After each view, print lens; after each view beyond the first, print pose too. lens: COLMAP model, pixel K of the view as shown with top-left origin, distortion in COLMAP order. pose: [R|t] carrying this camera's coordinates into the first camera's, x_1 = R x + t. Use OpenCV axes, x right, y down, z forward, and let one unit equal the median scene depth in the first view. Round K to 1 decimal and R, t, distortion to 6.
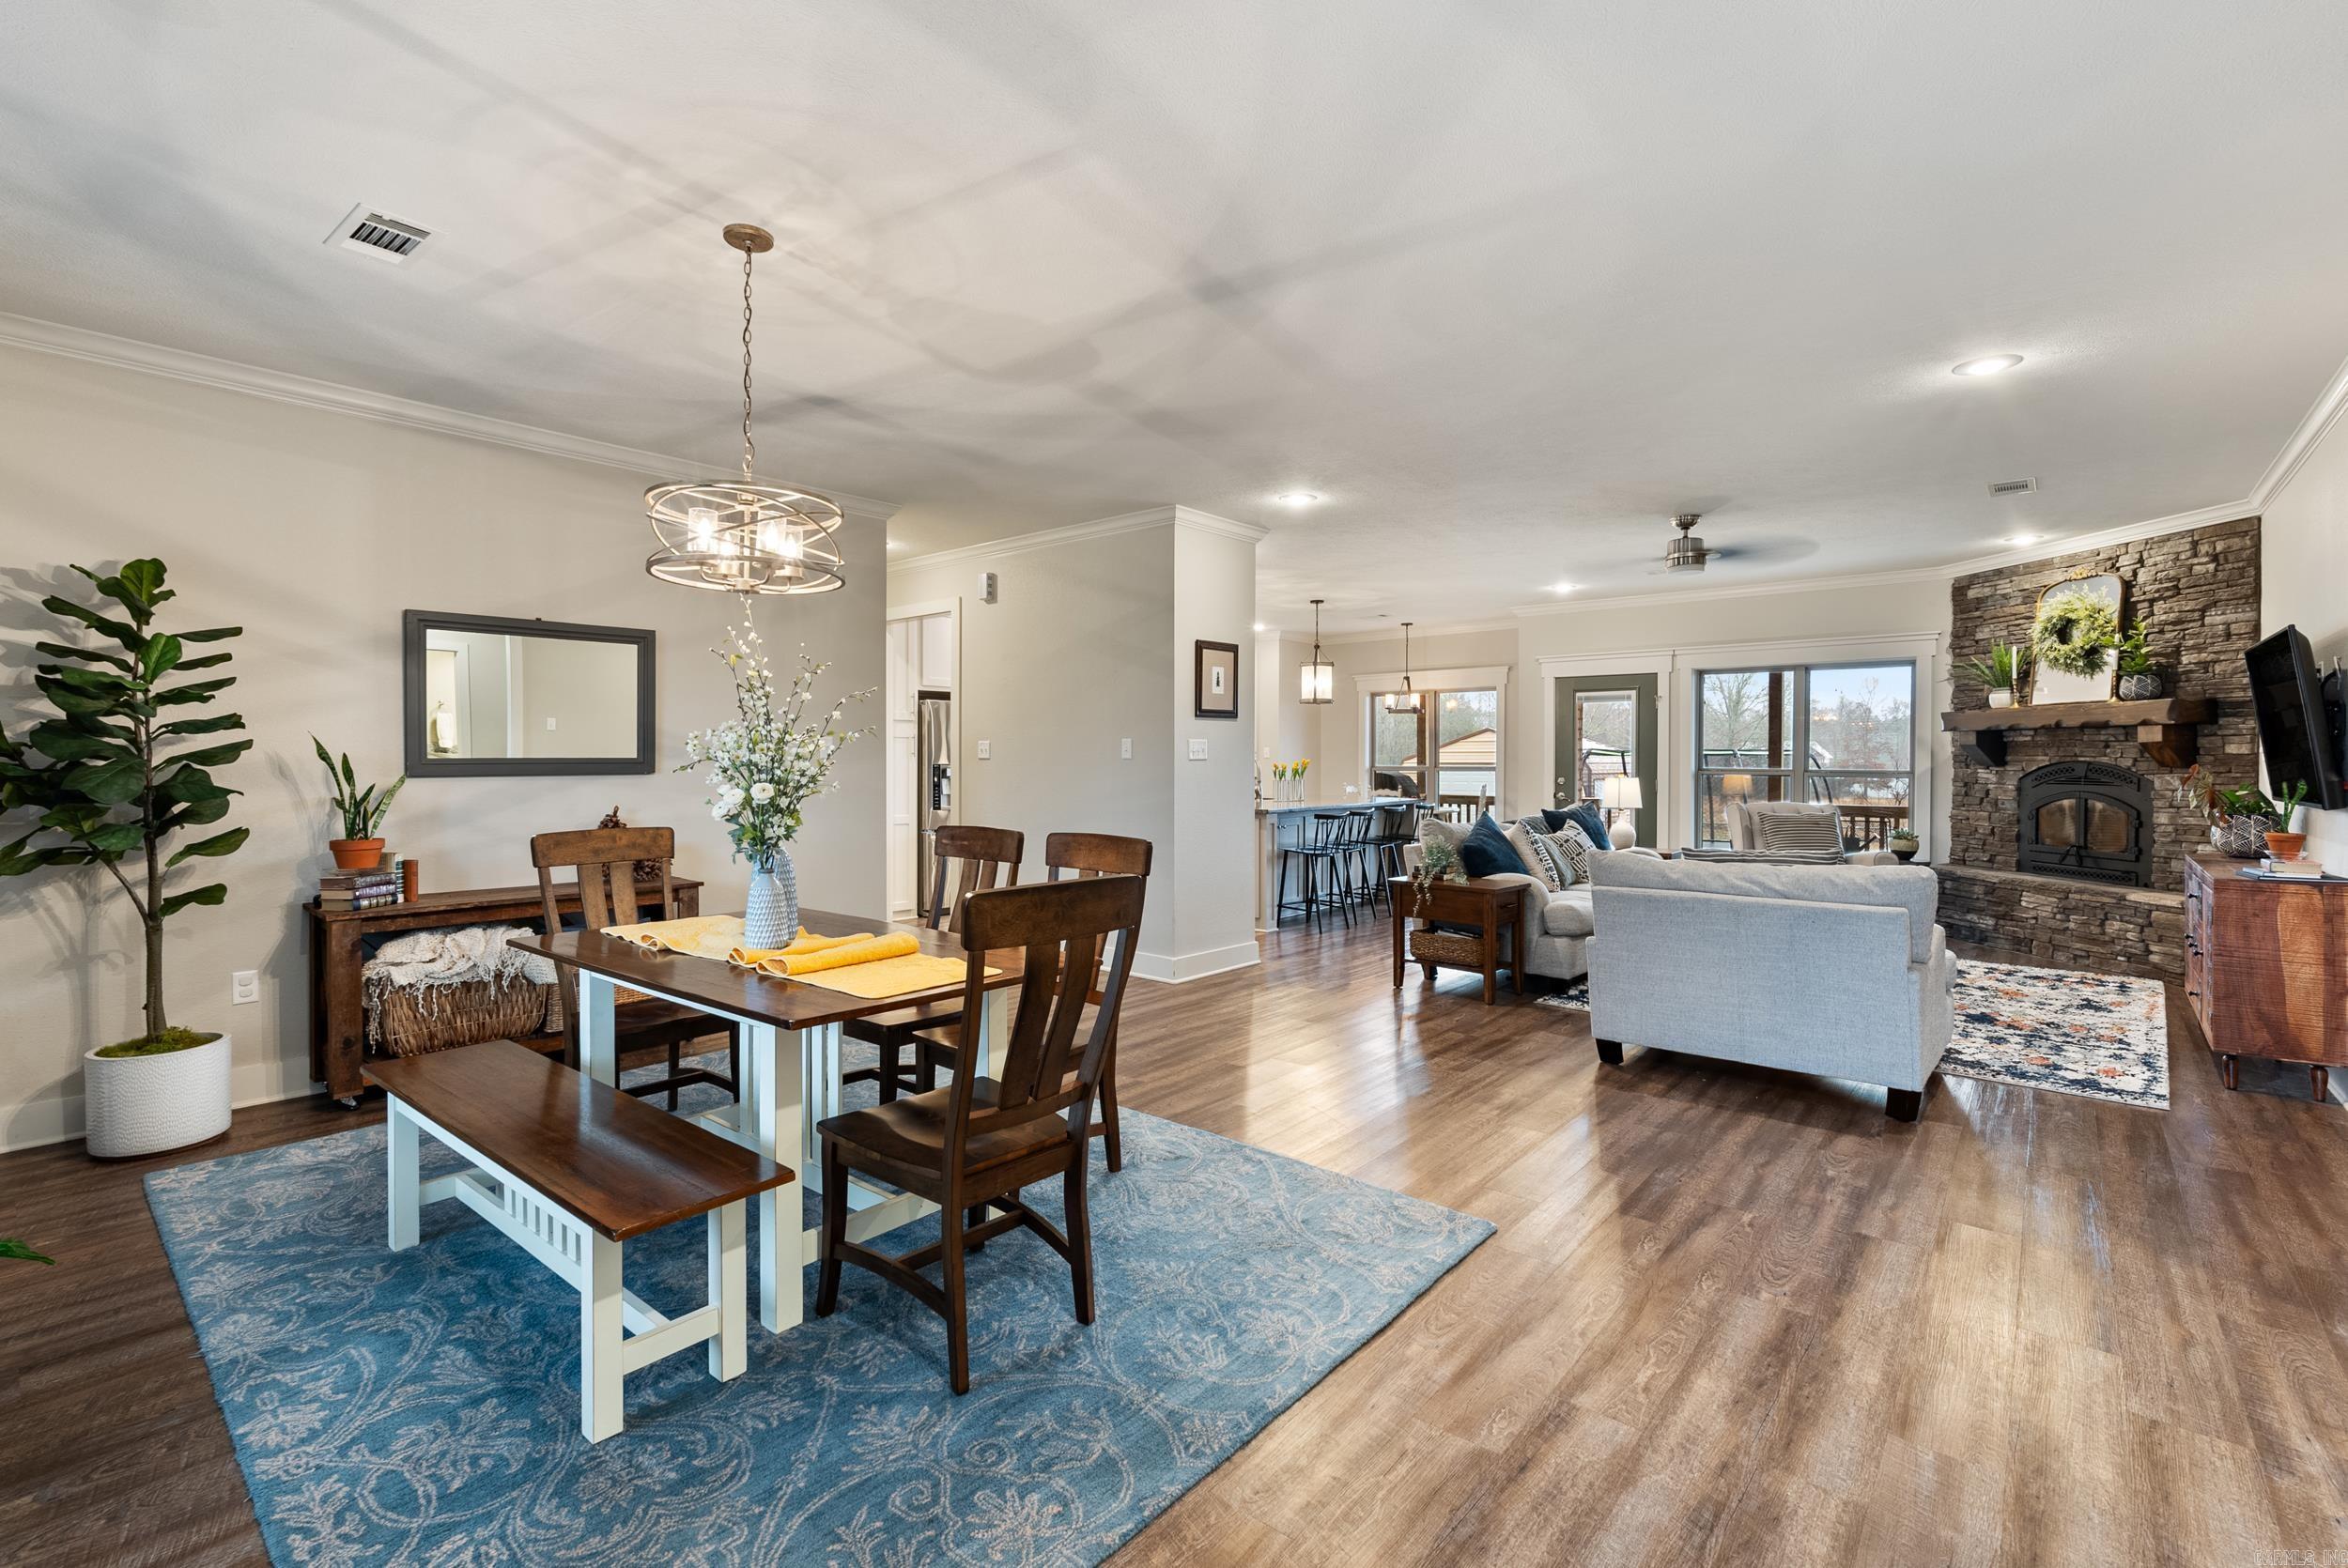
lens RADIAL K [[1032.7, 0, 1169.1], [0, 1032.7, 764.9], [0, 0, 1]] dist [-0.005300, -0.000436]
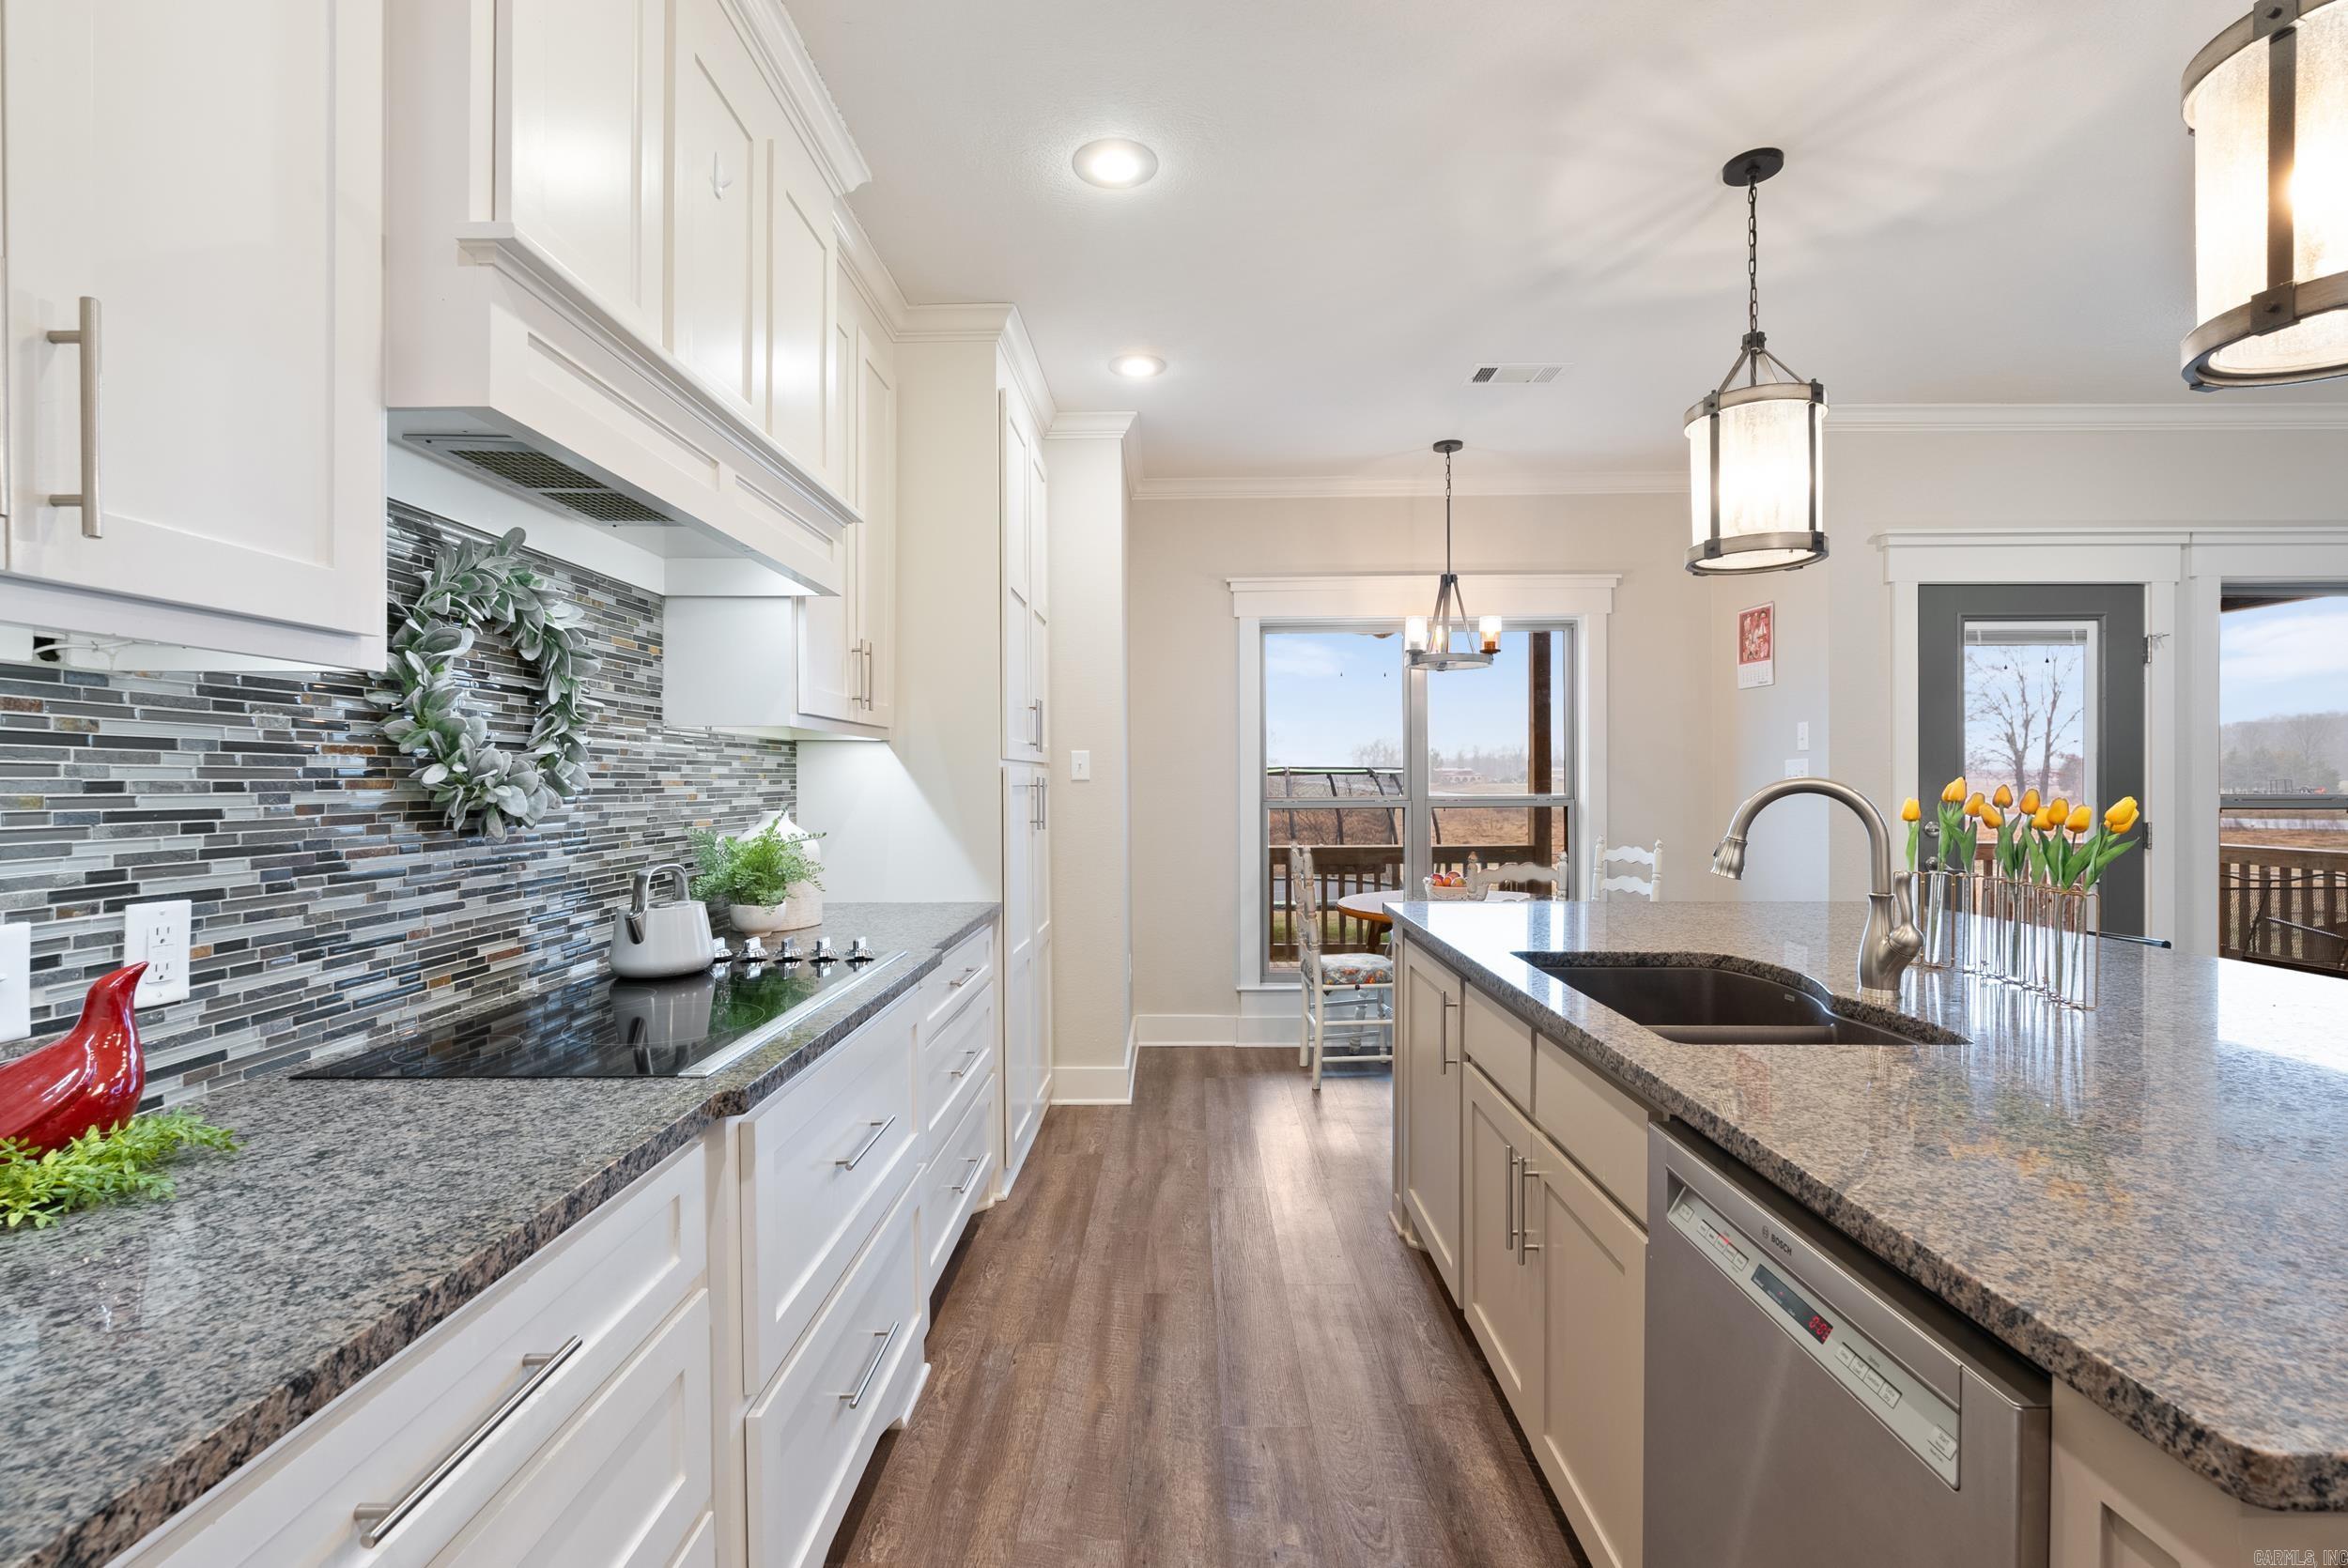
lens RADIAL K [[1032.7, 0, 1188.5], [0, 1032.7, 788.7], [0, 0, 1]] dist [-0.005300, -0.000436]
pose [[0.754799, -0.011644, 0.655852, -0.195007], [0.011657, 0.999923, 0.004338, -0.010092], [-0.655852, 0.004371, 0.754877, 1.351490]]
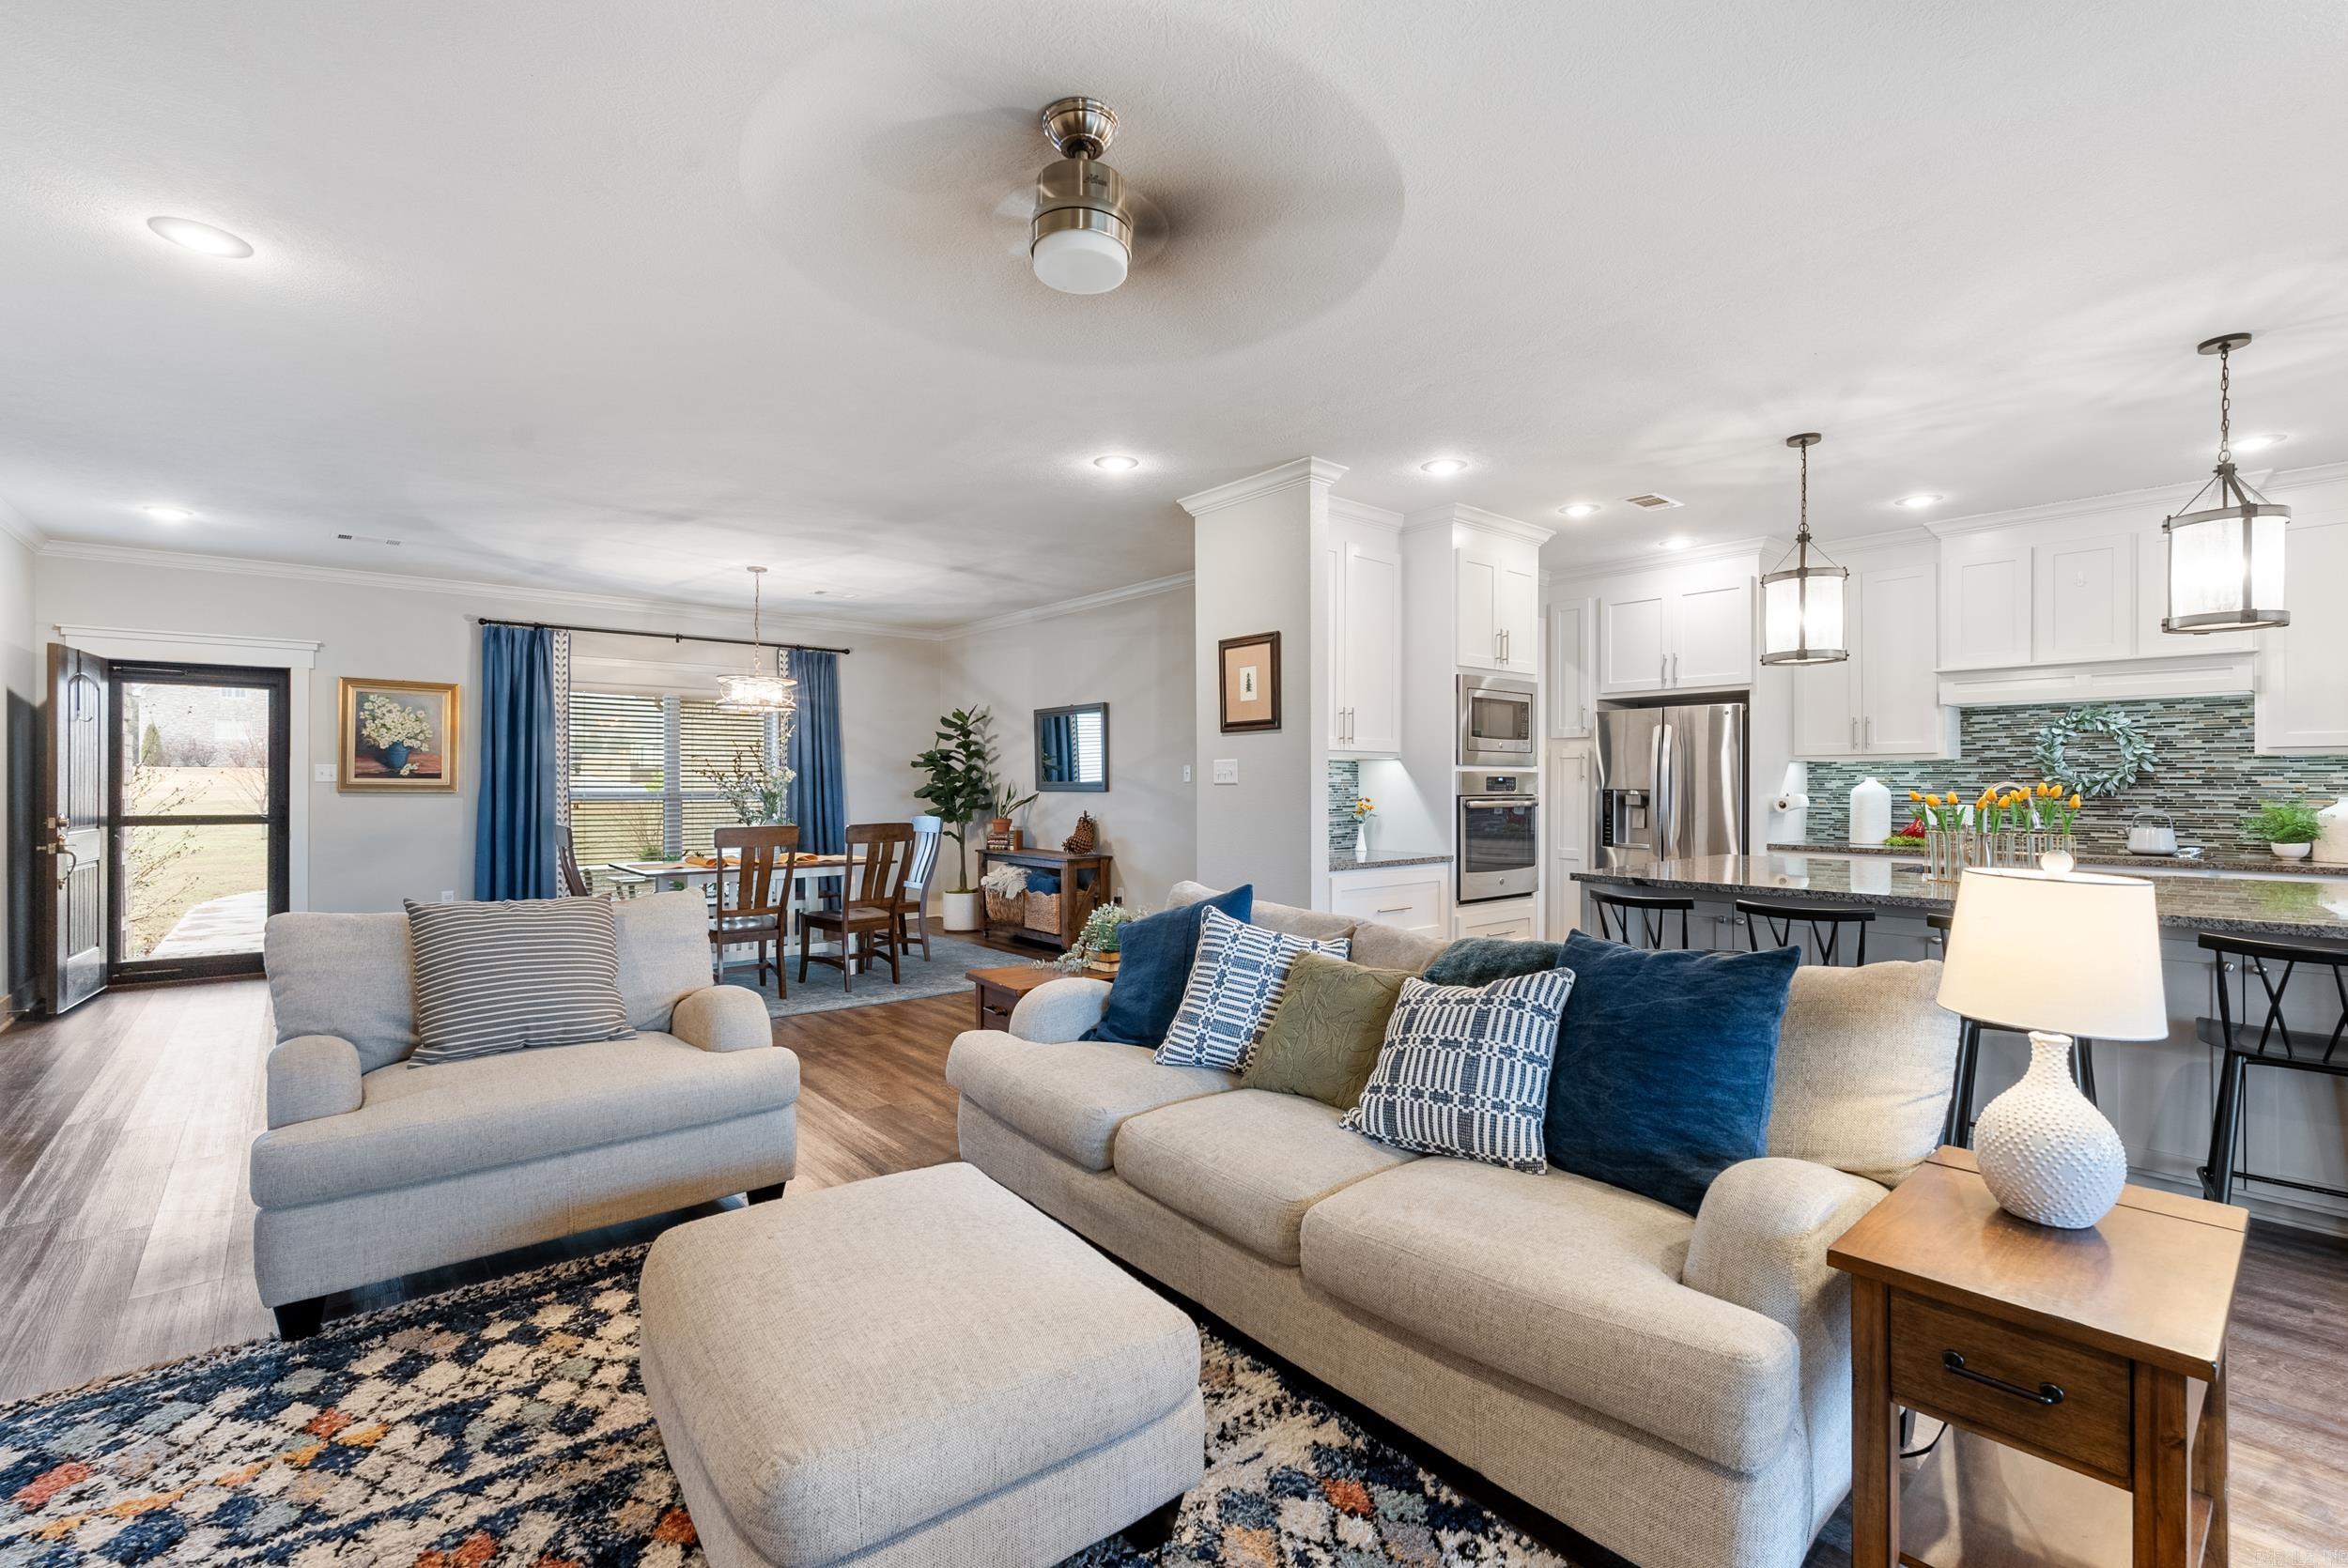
lens RADIAL K [[1032.7, 0, 1174.6], [0, 1032.7, 783.6], [0, 0, 1]] dist [-0.005300, -0.000436]
pose [[-0.151155, 0.001293, -0.988509, 0.821050], [-0.007463, 0.999969, 0.002449, -0.006938], [0.988482, 0.007747, -0.151140, 1.047726]]
